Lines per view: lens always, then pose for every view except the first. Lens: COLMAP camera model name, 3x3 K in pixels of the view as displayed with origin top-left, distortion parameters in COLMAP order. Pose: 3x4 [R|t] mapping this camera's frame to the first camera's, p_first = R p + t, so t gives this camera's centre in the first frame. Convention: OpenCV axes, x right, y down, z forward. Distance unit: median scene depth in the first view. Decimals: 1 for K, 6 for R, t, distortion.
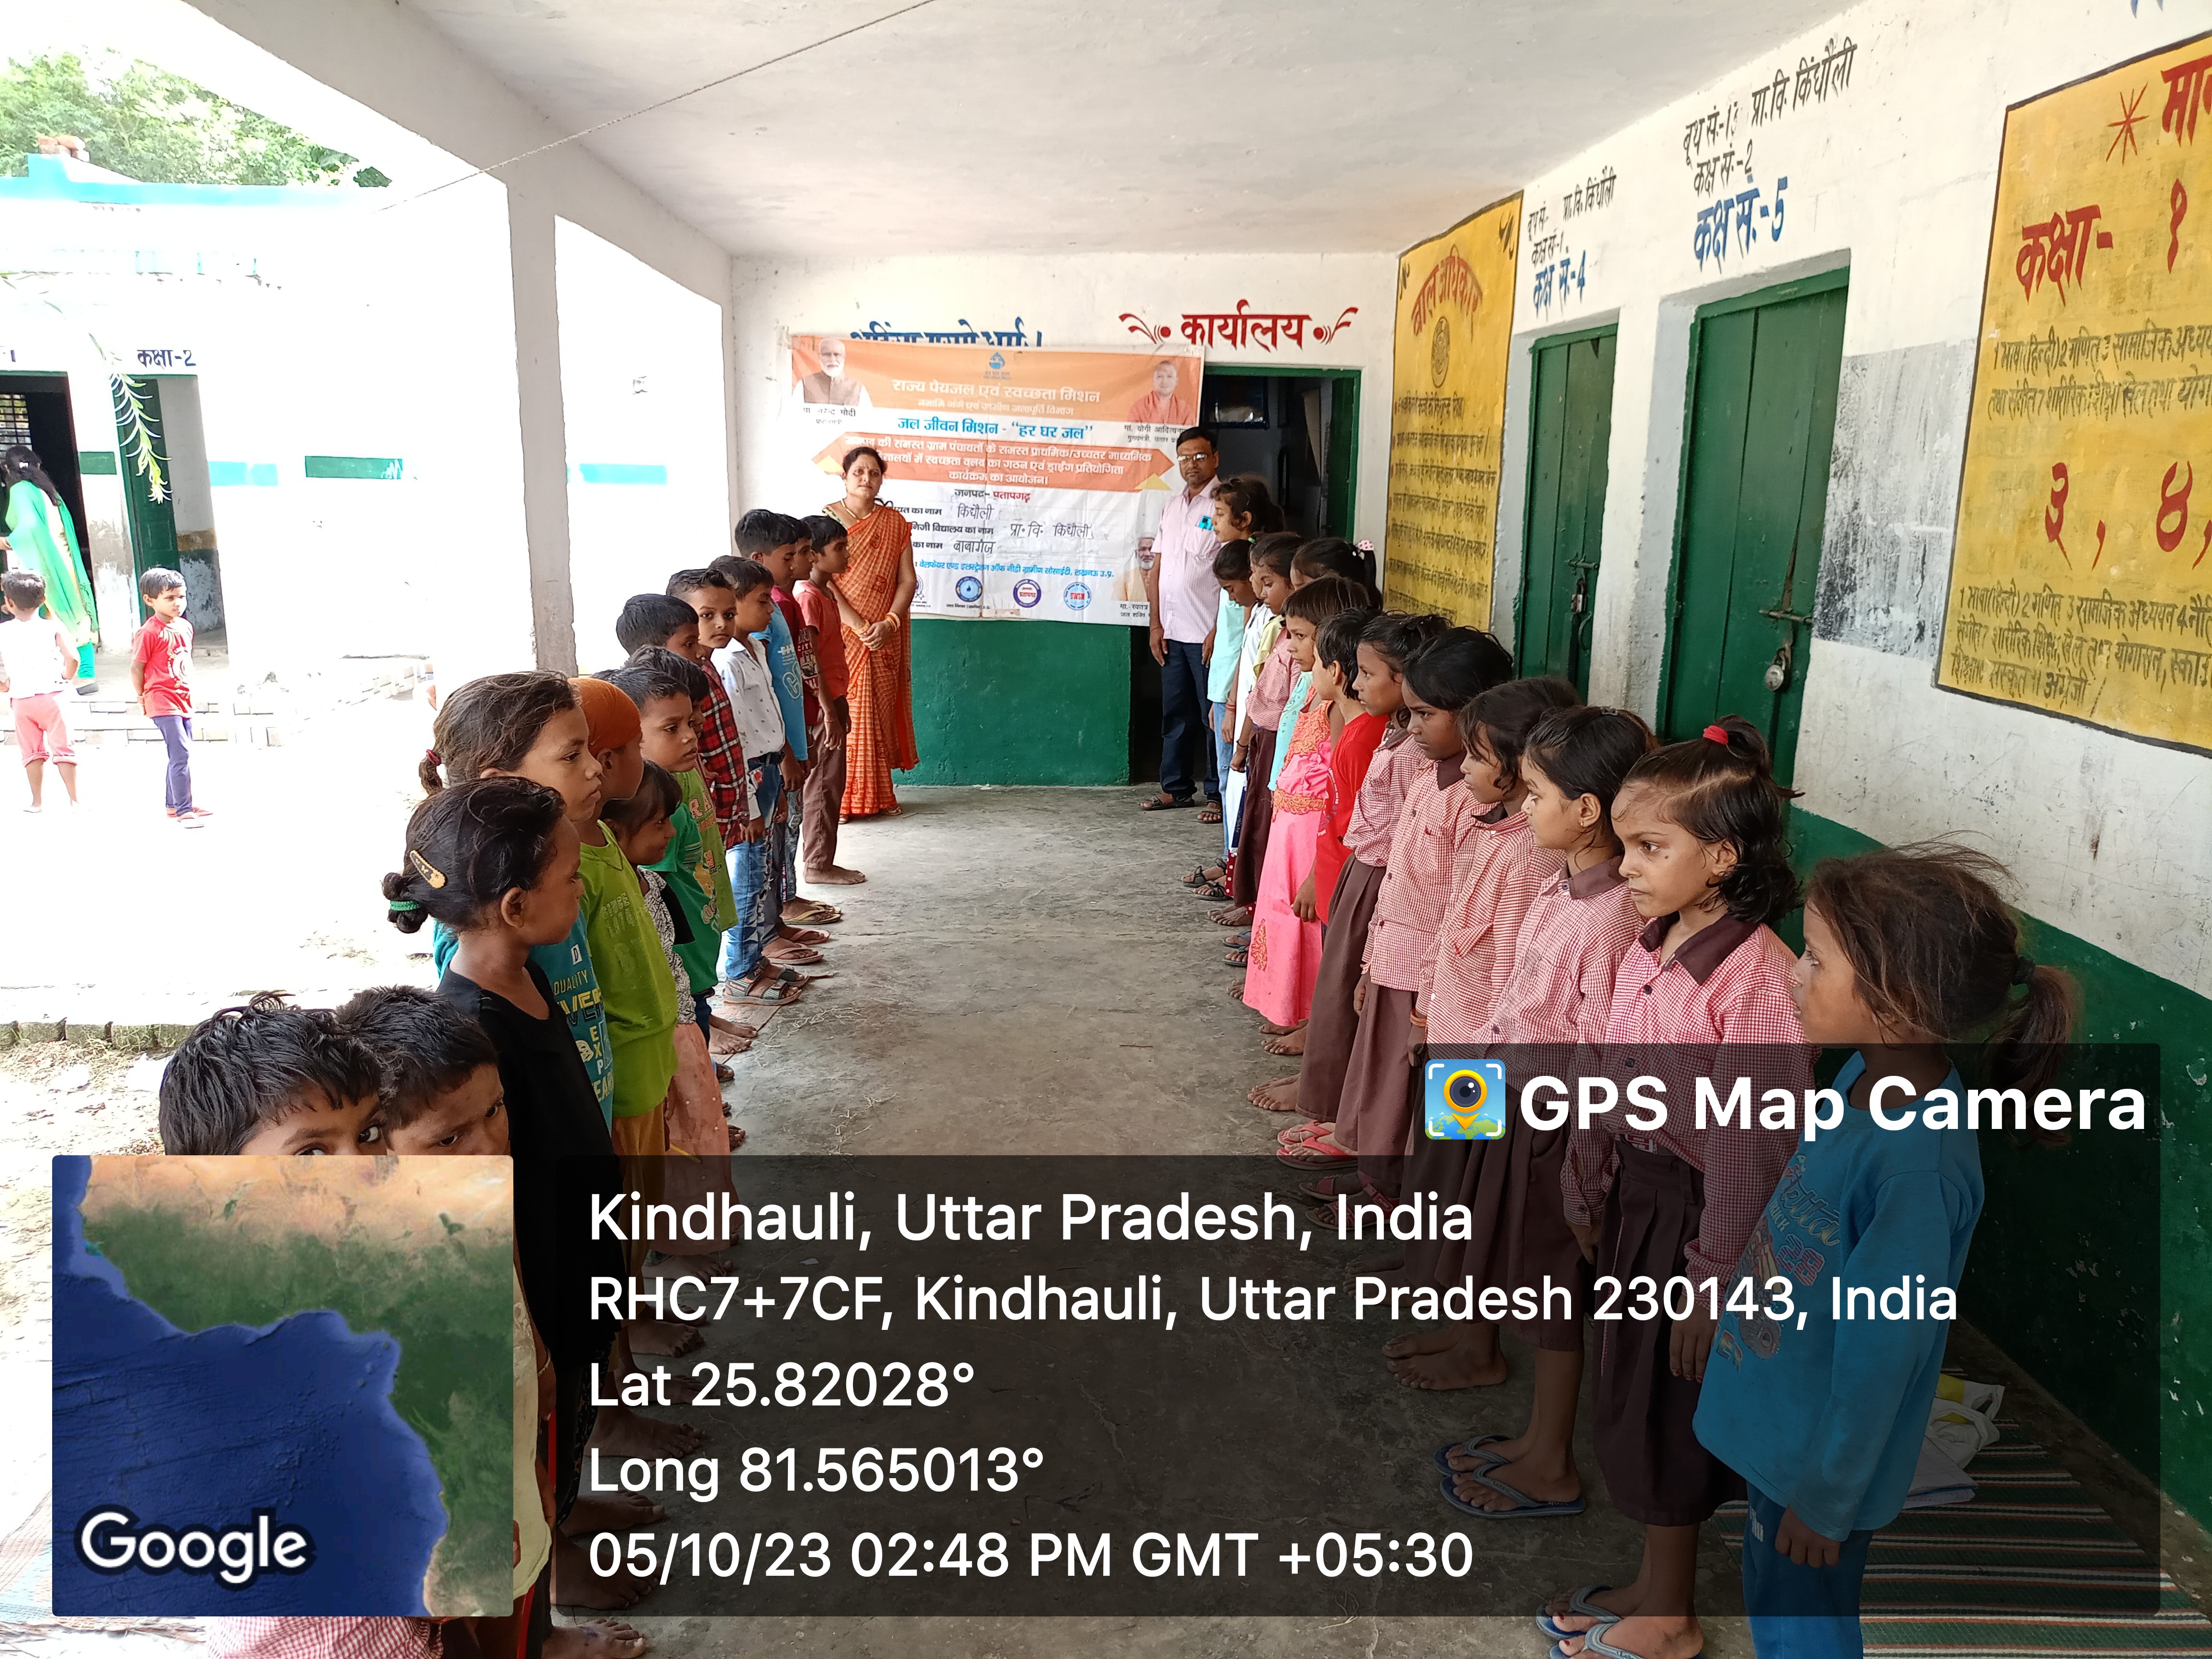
lens RADIAL K [[1654.7, 0, 1152.4], [0, 1654.7, 819.2], [0, 0, 1]] dist [0.005910, -0.007024]
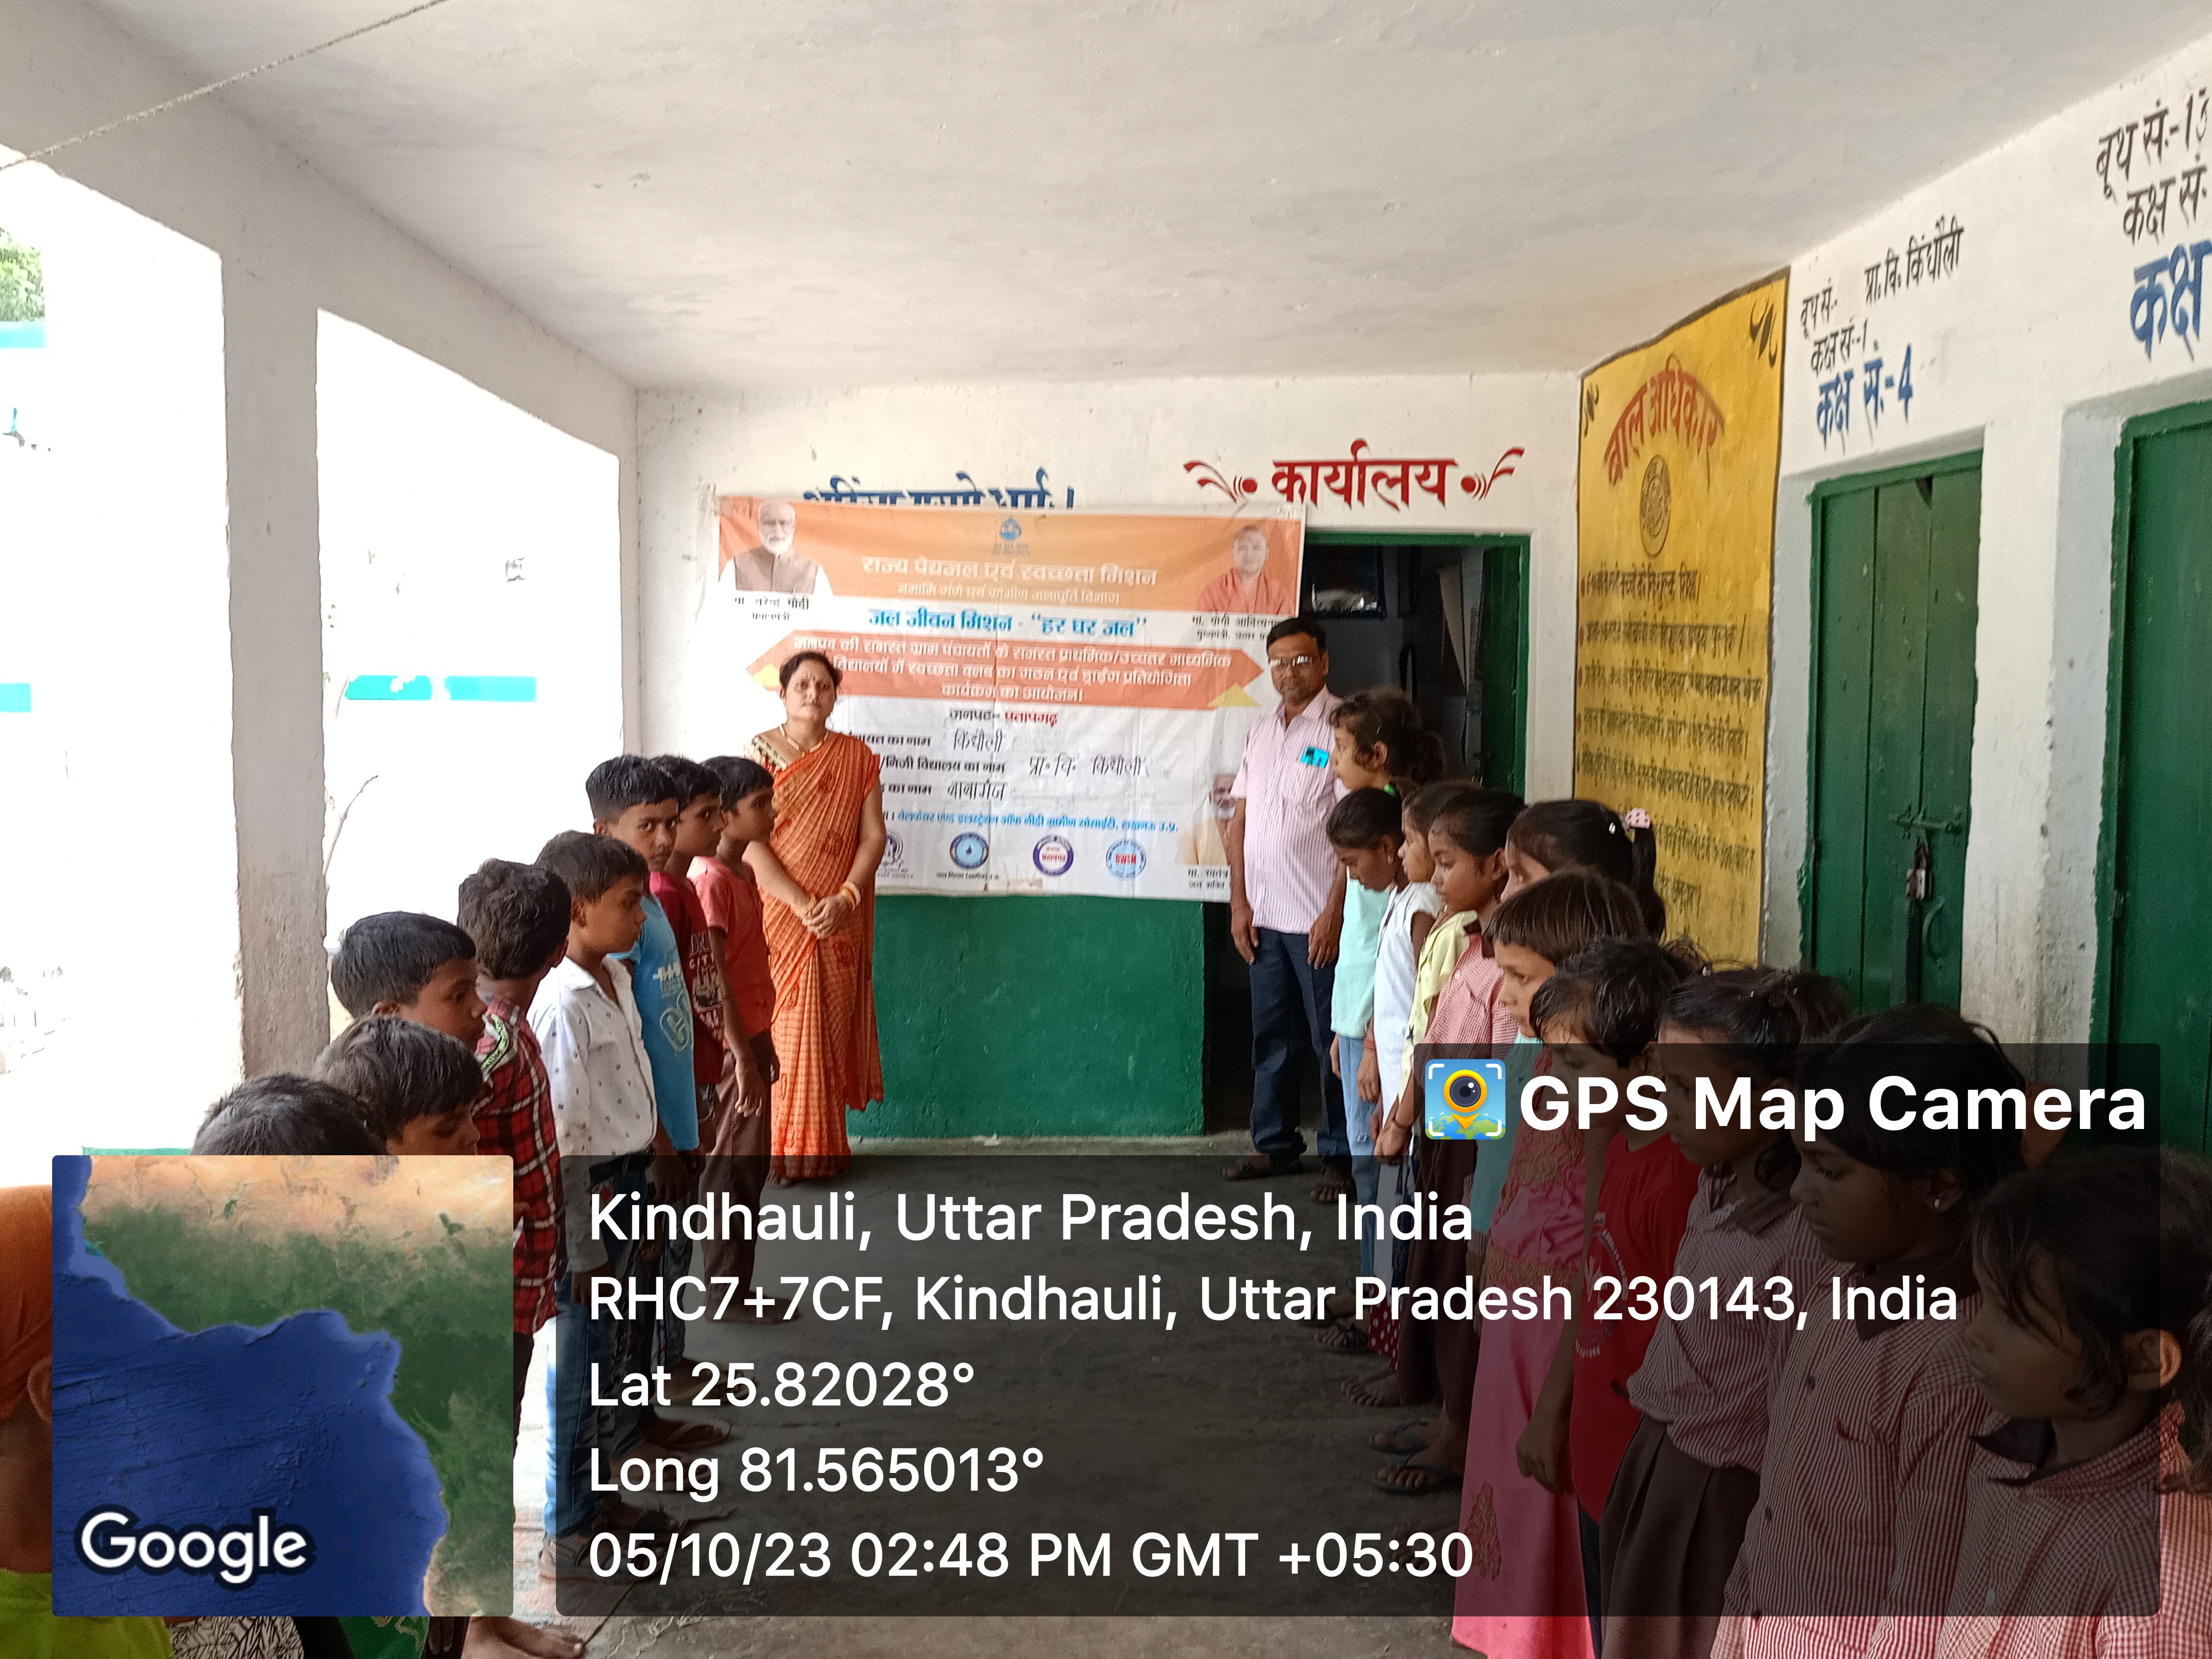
lens RADIAL K [[1654.7, 0, 1152.4], [0, 1654.7, 819.2], [0, 0, 1]] dist [0.005910, -0.007024]
pose [[0.999723, -0.009005, -0.021745, -0.019375], [0.006553, 0.993877, -0.110296, -0.076568], [0.022605, 0.110123, 0.993661, 0.316898]]
